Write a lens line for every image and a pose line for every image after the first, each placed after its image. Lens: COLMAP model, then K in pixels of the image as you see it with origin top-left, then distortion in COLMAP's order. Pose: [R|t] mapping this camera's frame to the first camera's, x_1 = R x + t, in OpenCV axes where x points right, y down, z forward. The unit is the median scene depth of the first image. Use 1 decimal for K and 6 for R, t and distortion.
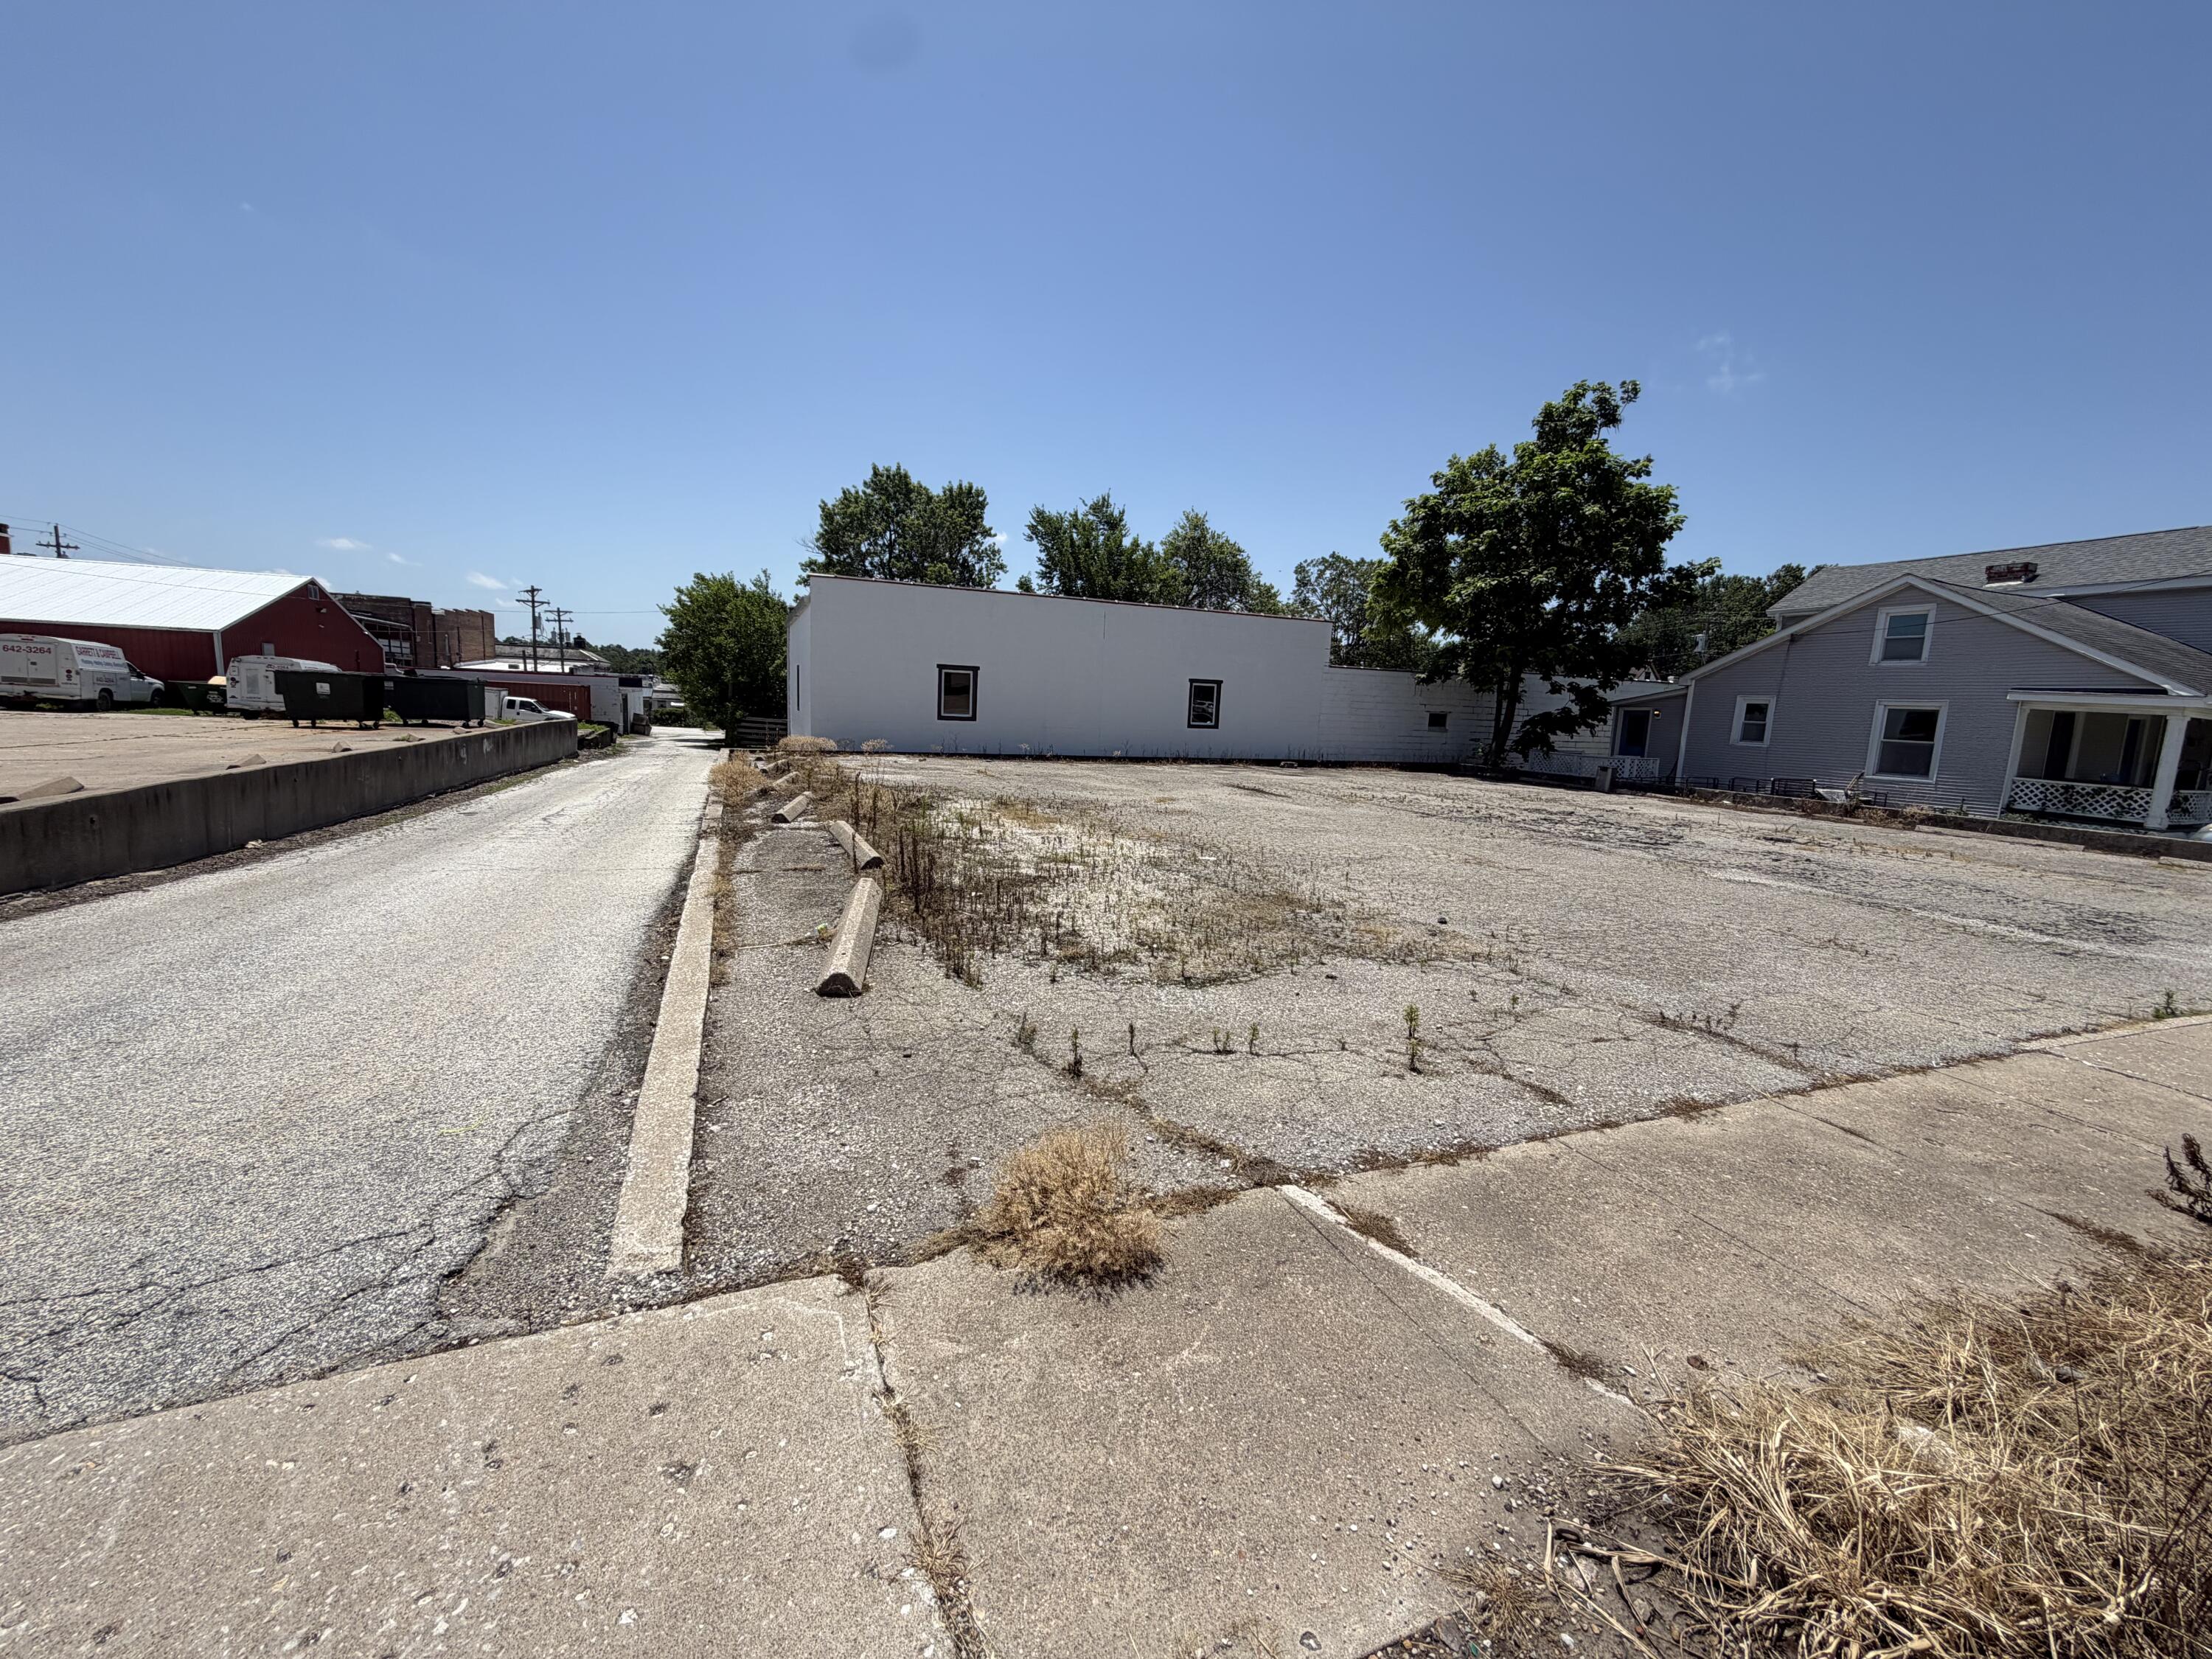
lens RADIAL K [[878.6, 0, 1099.0], [0, 878.6, 828.8], [0, 0, 1]] dist [0.000204, 0.000402]
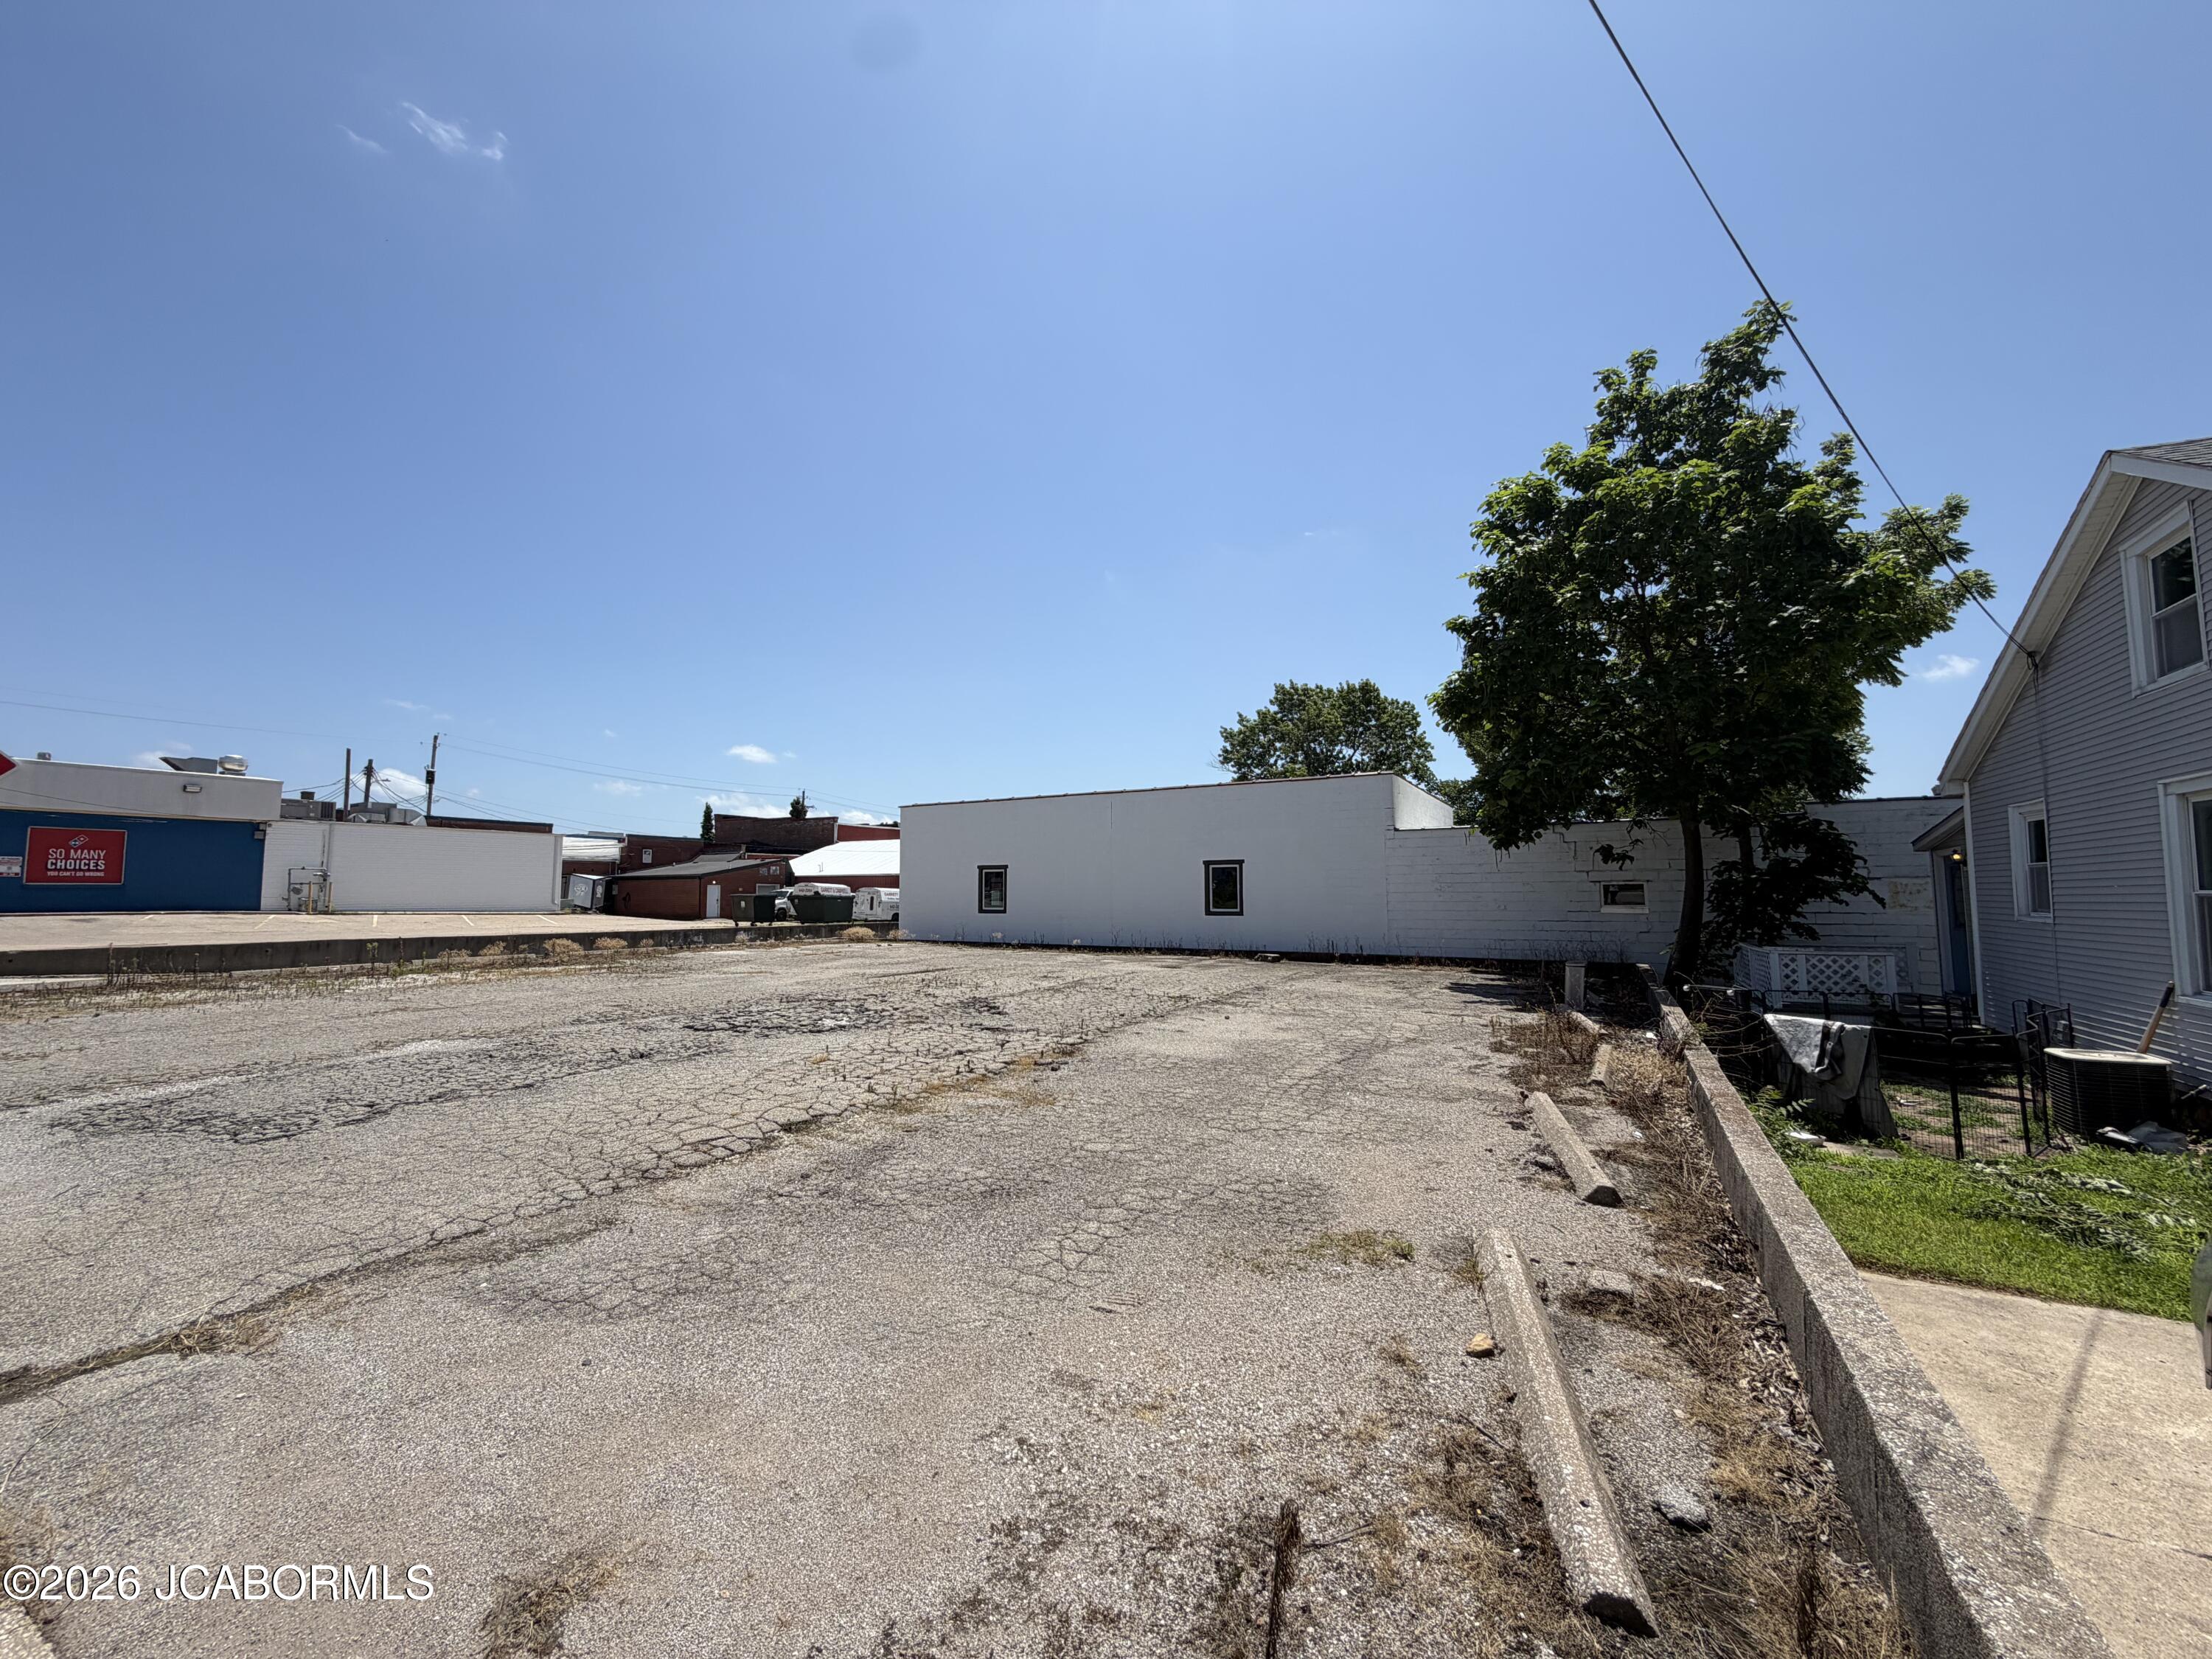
lens RADIAL K [[878.6, 0, 1103.6], [0, 878.6, 815.6], [0, 0, 1]] dist [0.000204, 0.000402]
pose [[0.626844, -0.113466, -0.770839, 0.856018], [-0.082957, 0.973996, -0.210831, -0.020249], [0.774716, 0.196104, 0.601131, 0.430082]]
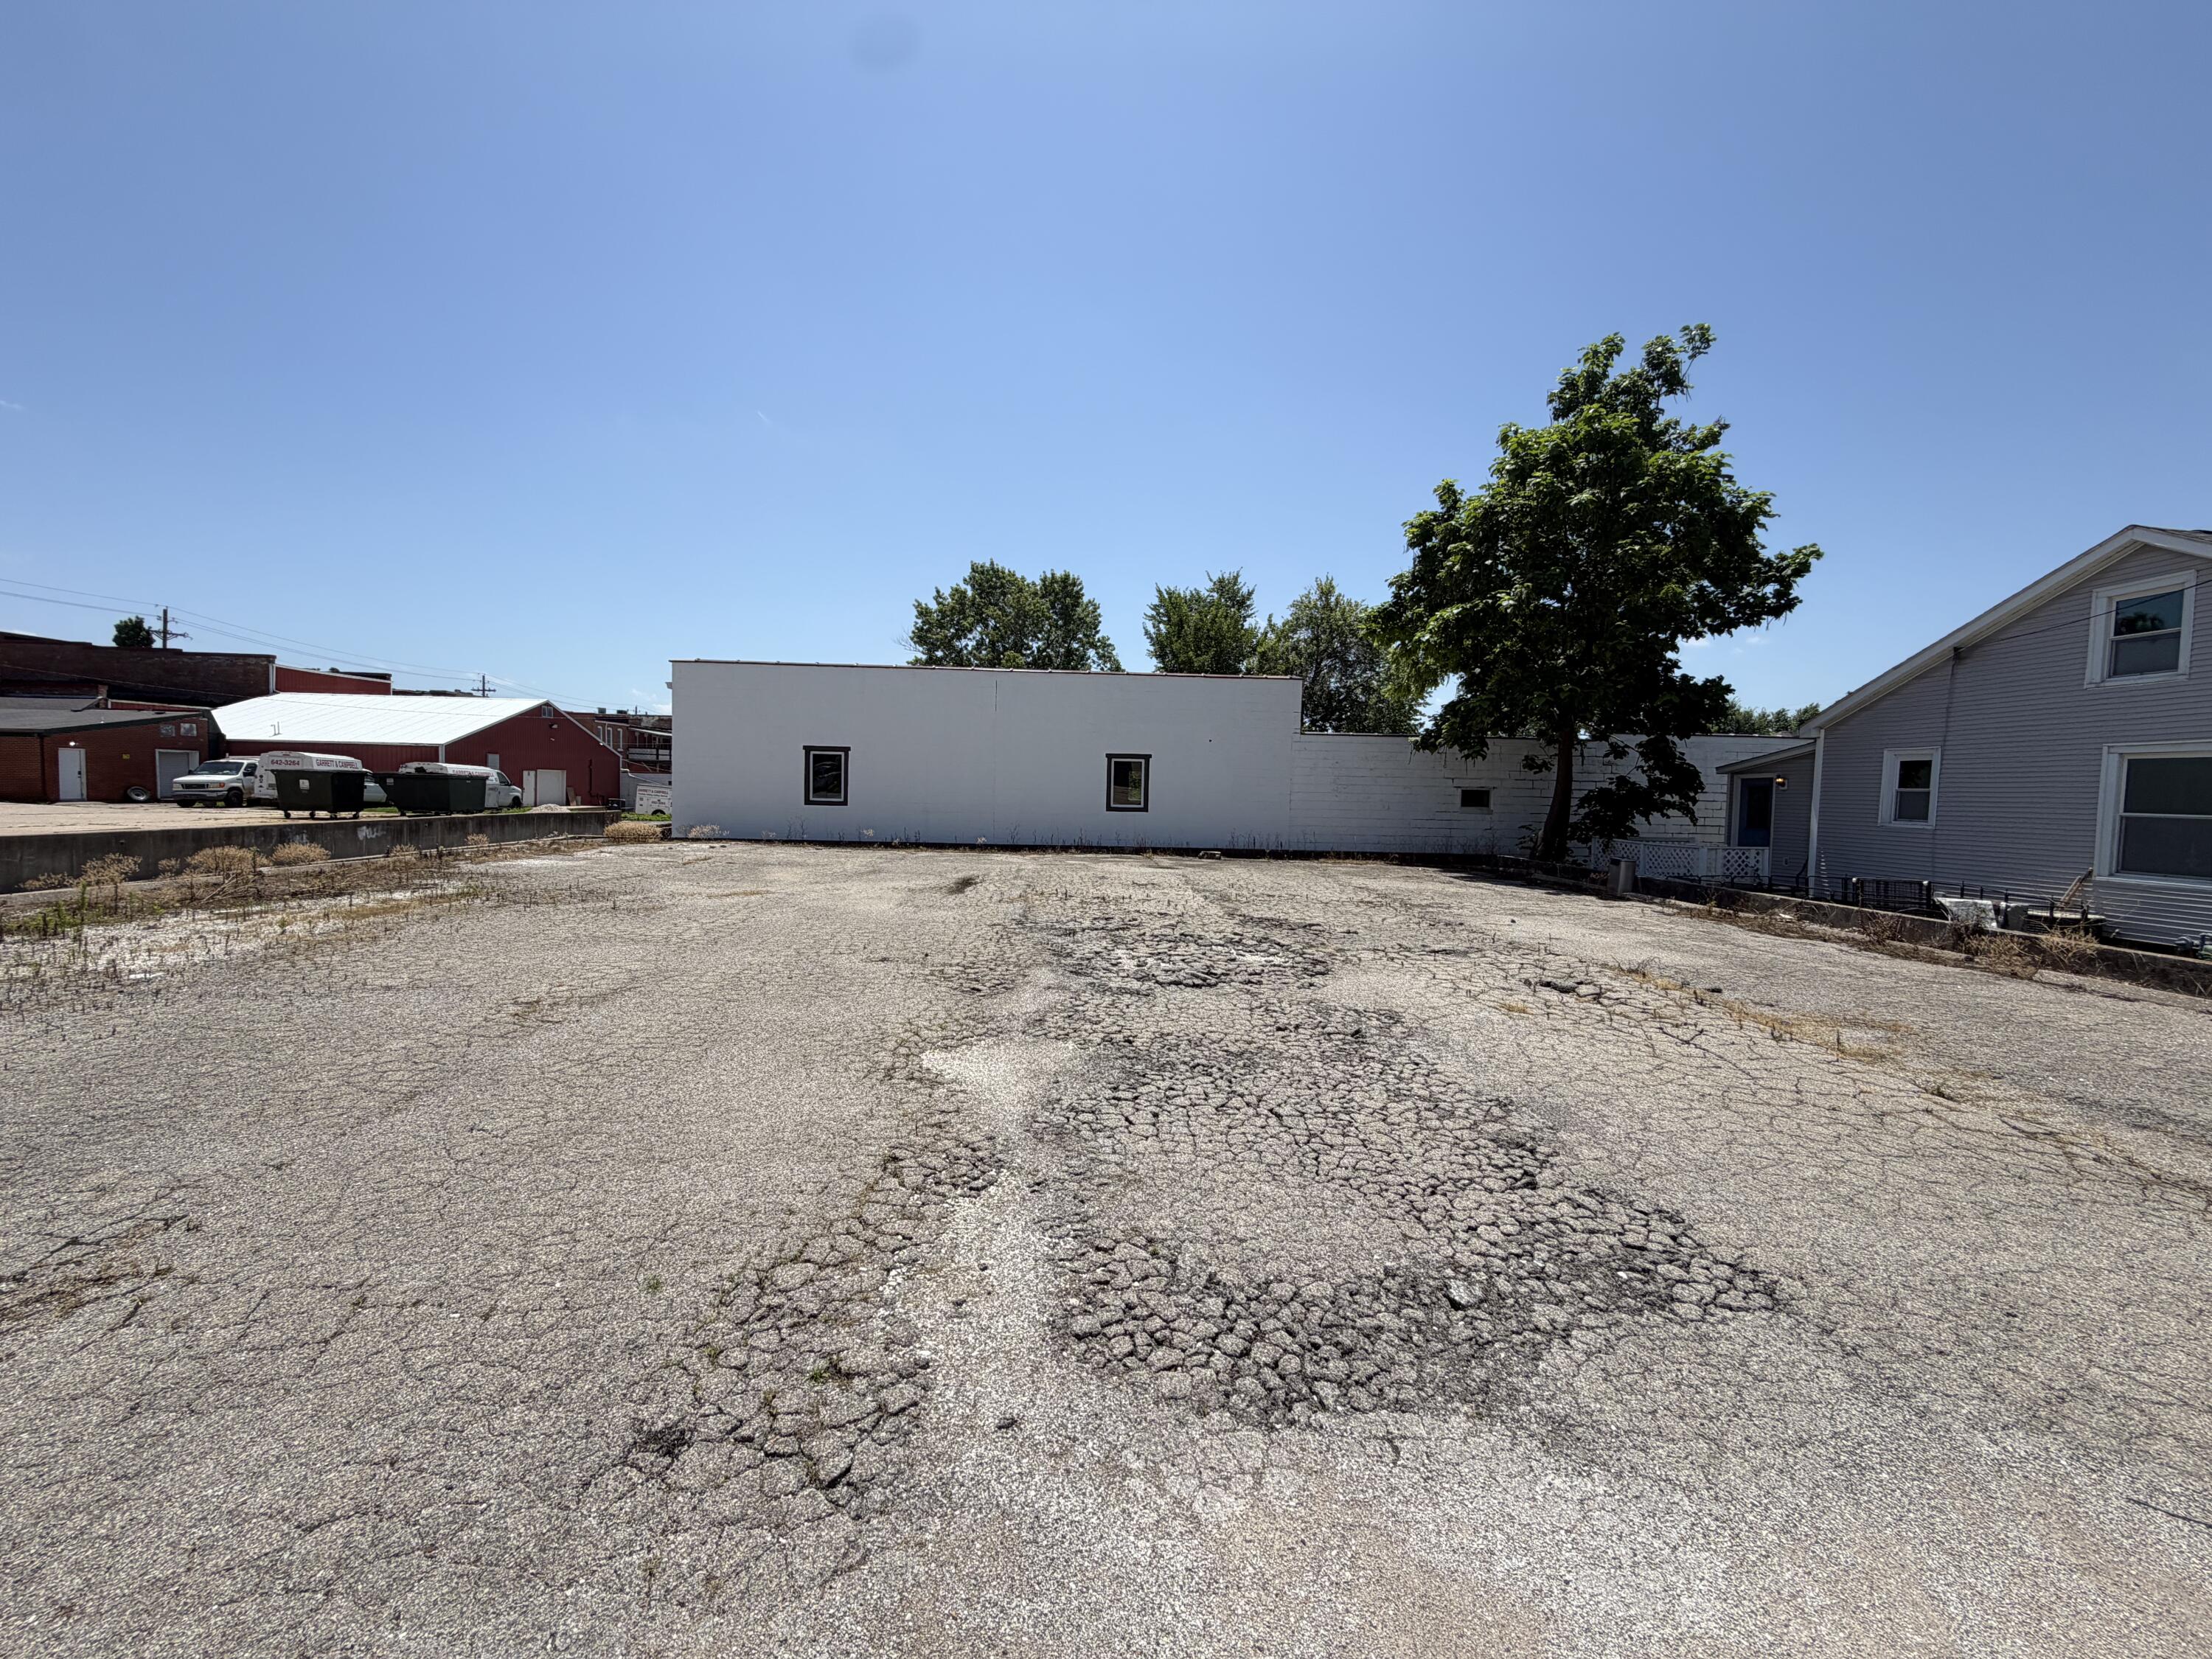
lens RADIAL K [[878.6, 0, 1102.8], [0, 878.6, 829.2], [0, 0, 1]] dist [0.000204, 0.000402]
pose [[0.946159, -0.005611, -0.323654, 0.433940], [-0.028841, 0.994412, -0.101550, -0.013603], [0.322416, 0.105417, 0.940710, 0.240280]]
